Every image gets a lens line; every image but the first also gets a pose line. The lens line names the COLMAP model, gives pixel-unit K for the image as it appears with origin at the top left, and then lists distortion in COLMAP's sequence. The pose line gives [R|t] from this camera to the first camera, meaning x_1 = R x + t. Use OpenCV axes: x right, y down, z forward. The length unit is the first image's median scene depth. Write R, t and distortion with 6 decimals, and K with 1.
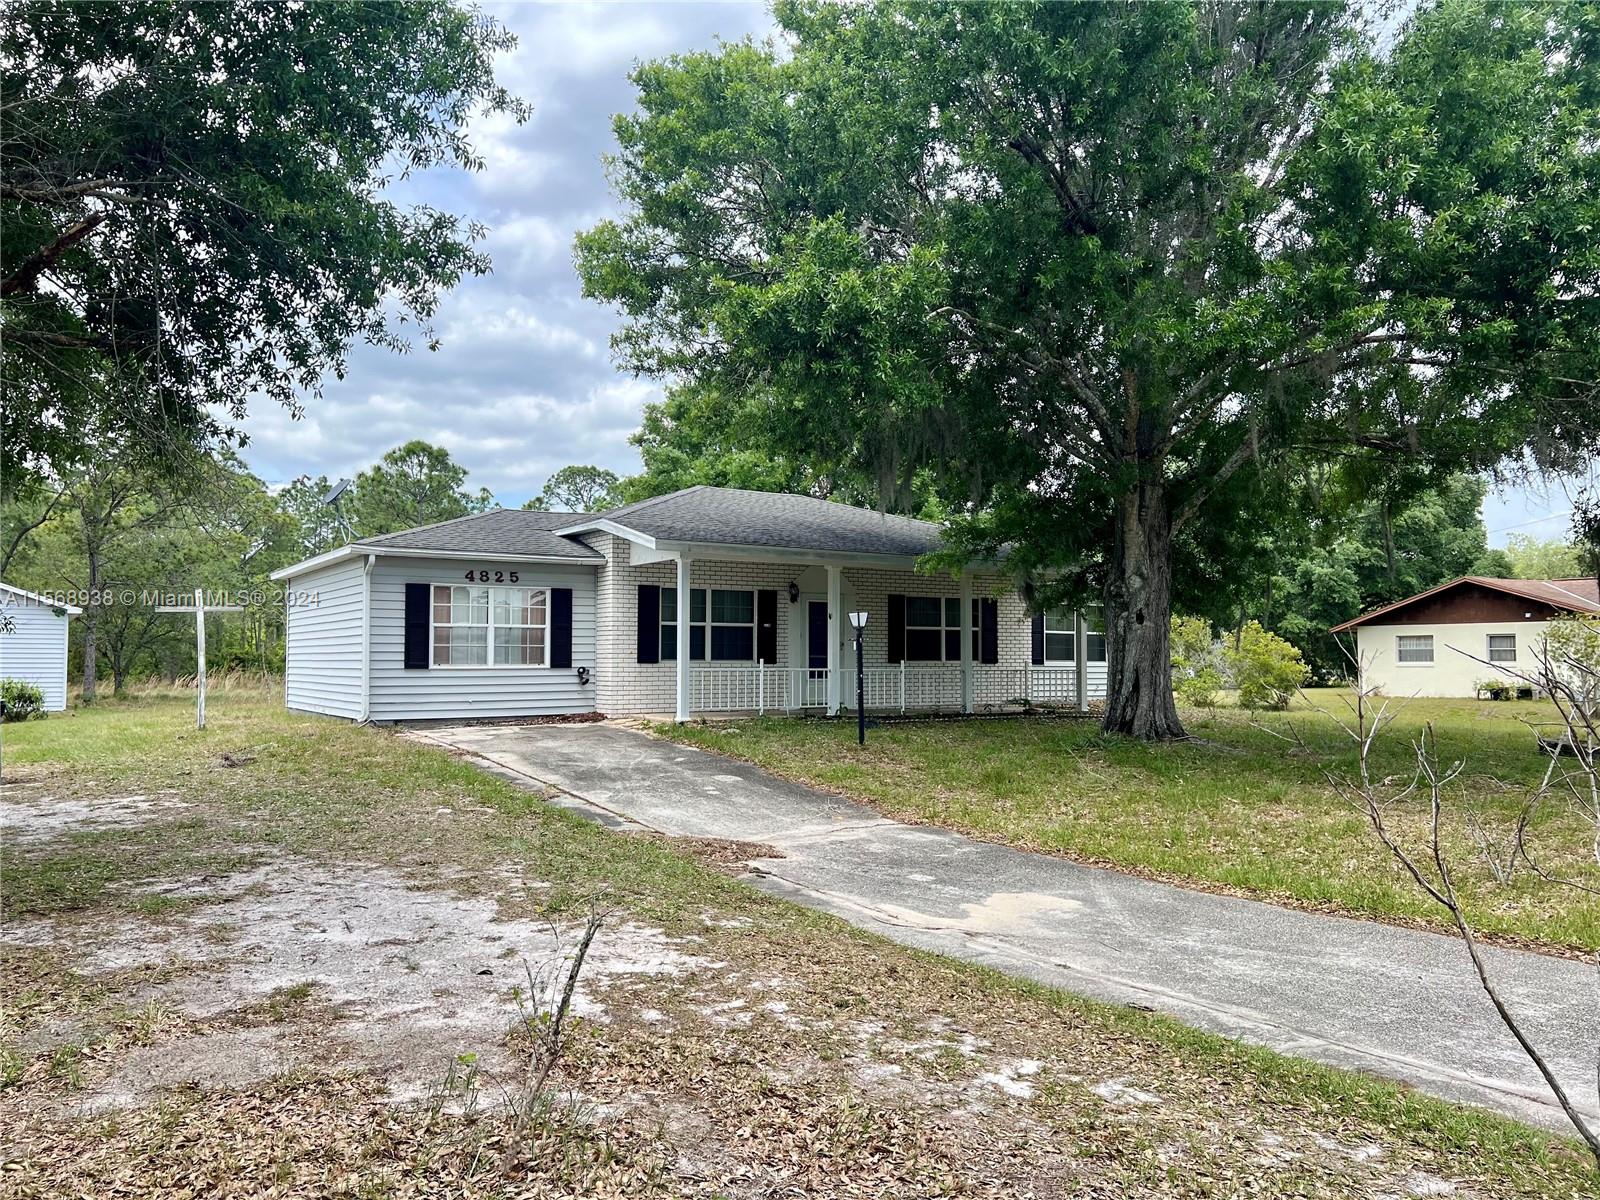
lens RADIAL K [[1190.0, 0, 800.0], [0, 1190.0, 600.0], [0, 0, 1]] dist [0.062095, -0.001589]
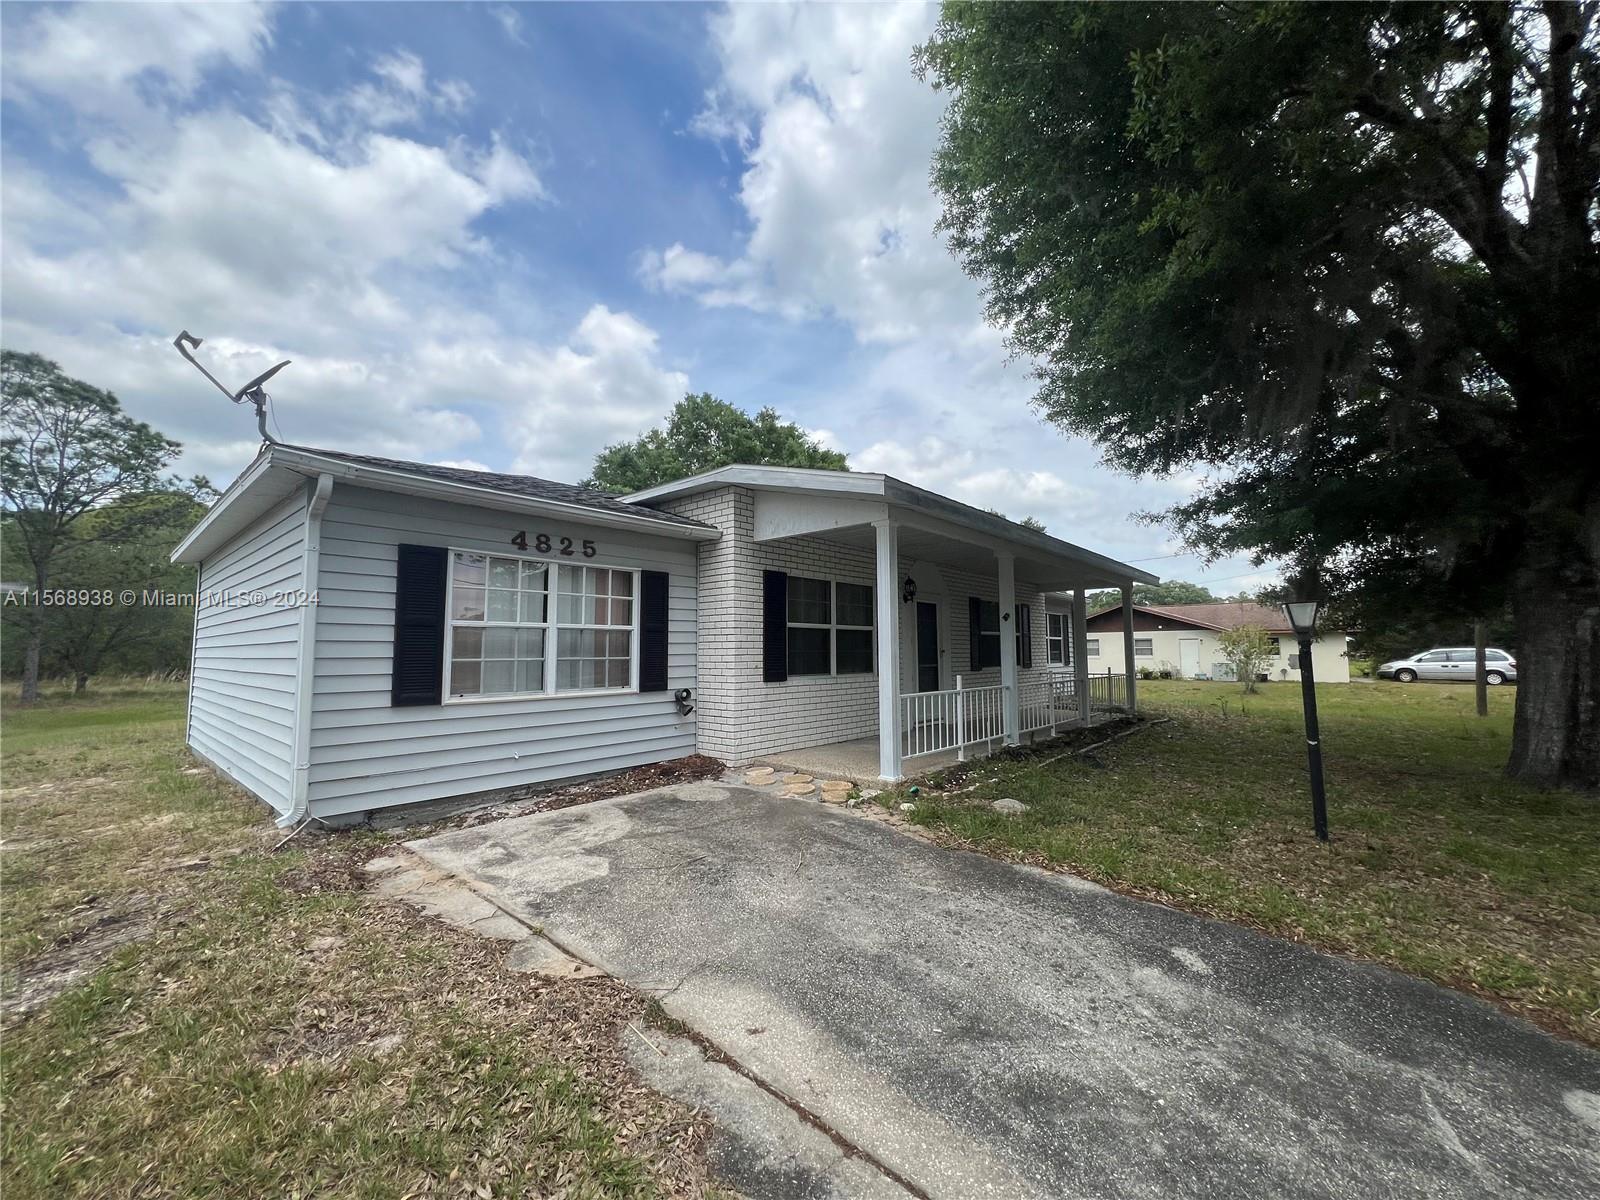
lens RADIAL K [[638.2, 0, 792.8], [0, 638.2, 597.6], [0, 0, 1]] dist [0.000273, 0.000545]
pose [[0.962961, 0.017836, 0.269049, -0.231847], [-0.008193, 0.999285, -0.036922, 0.018395], [-0.269515, 0.033350, 0.962418, 0.667659]]
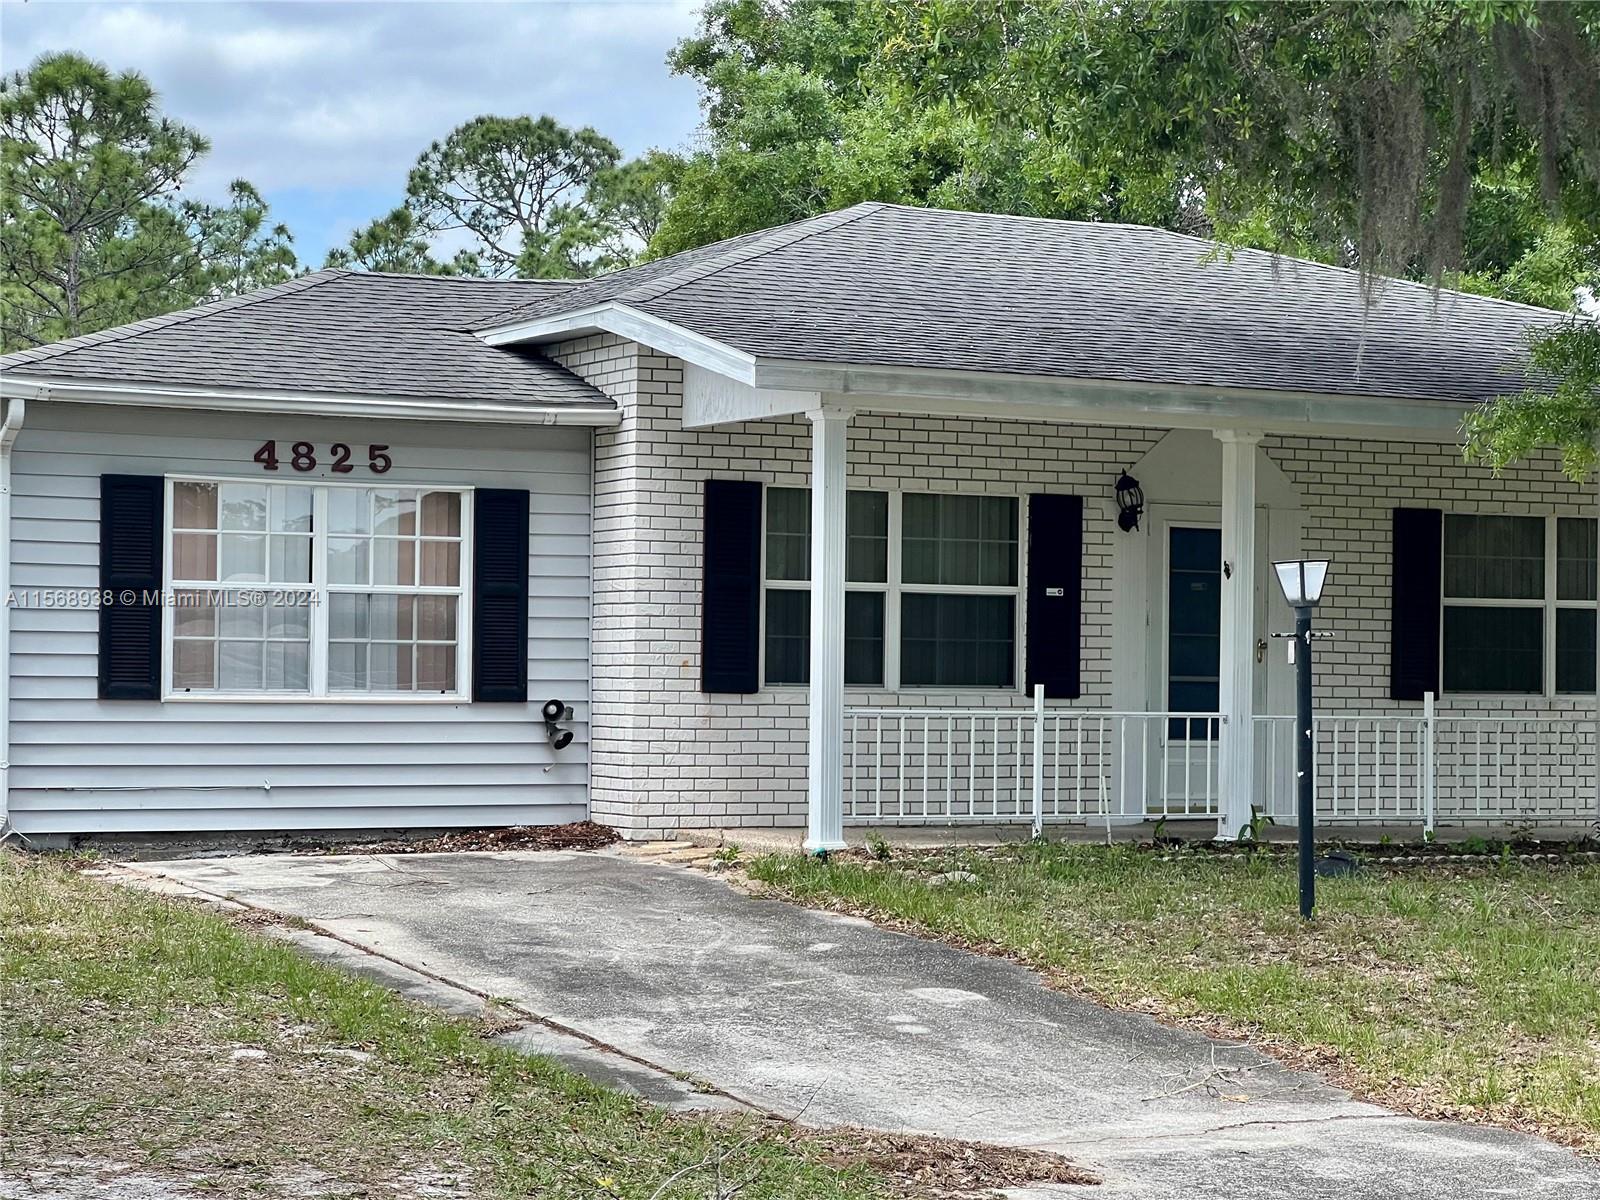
lens RADIAL K [[3541.9, 0, 800.0], [0, 3541.9, 600.0], [0, 0, 1]] dist [-0.353635, 8.627096]
pose [[0.995098, 0.008224, -0.098550, 0.001692], [-0.005636, 0.999633, 0.026512, -0.005059], [0.098731, -0.025827, 0.994779, -0.092374]]
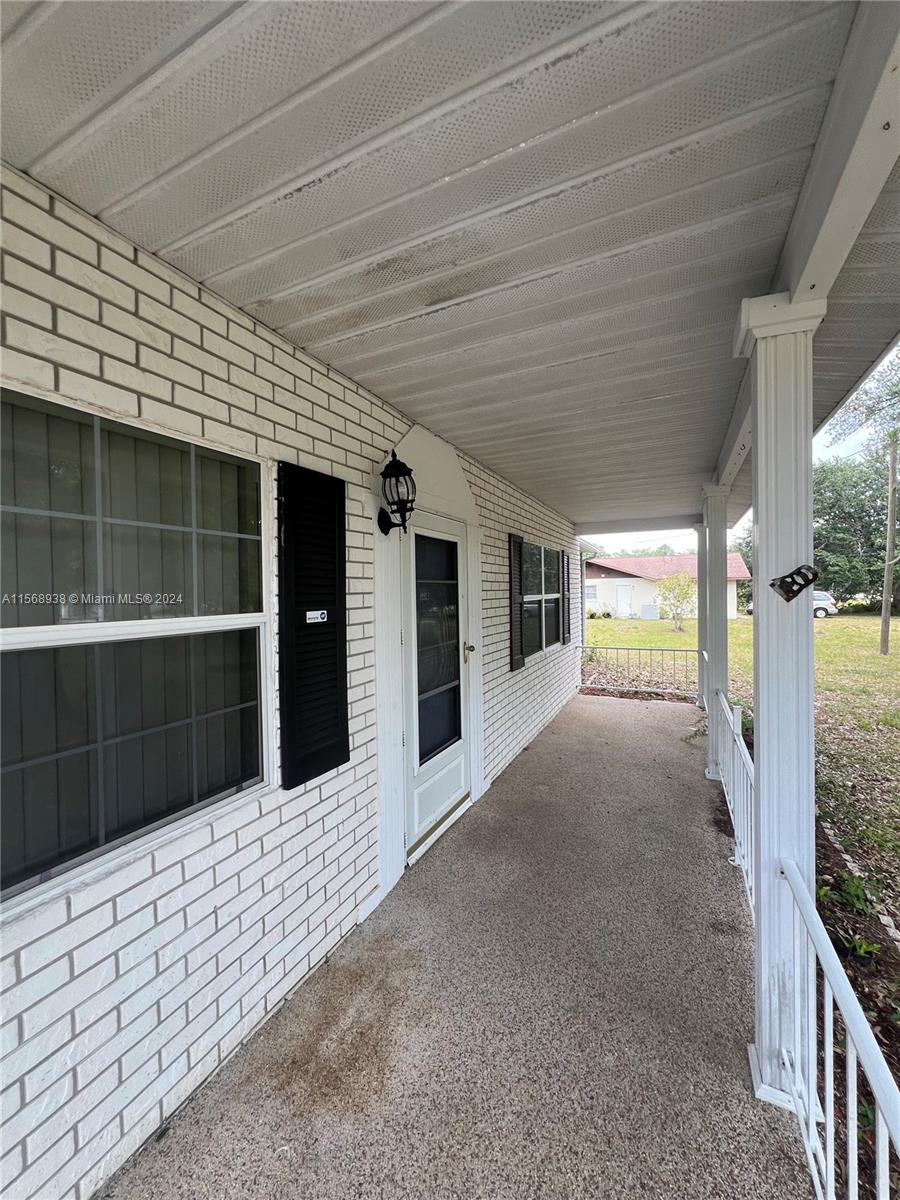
lens RADIAL K [[478.6, 0, 450.1], [0, 478.6, 594.8], [0, 0, 1]] dist [0.000273, 0.000545]
pose [[0.851565, -0.017293, 0.523963, -0.061861], [-0.010226, 0.998718, 0.049580, 0.013135], [-0.524149, -0.047579, 0.850297, 1.011885]]
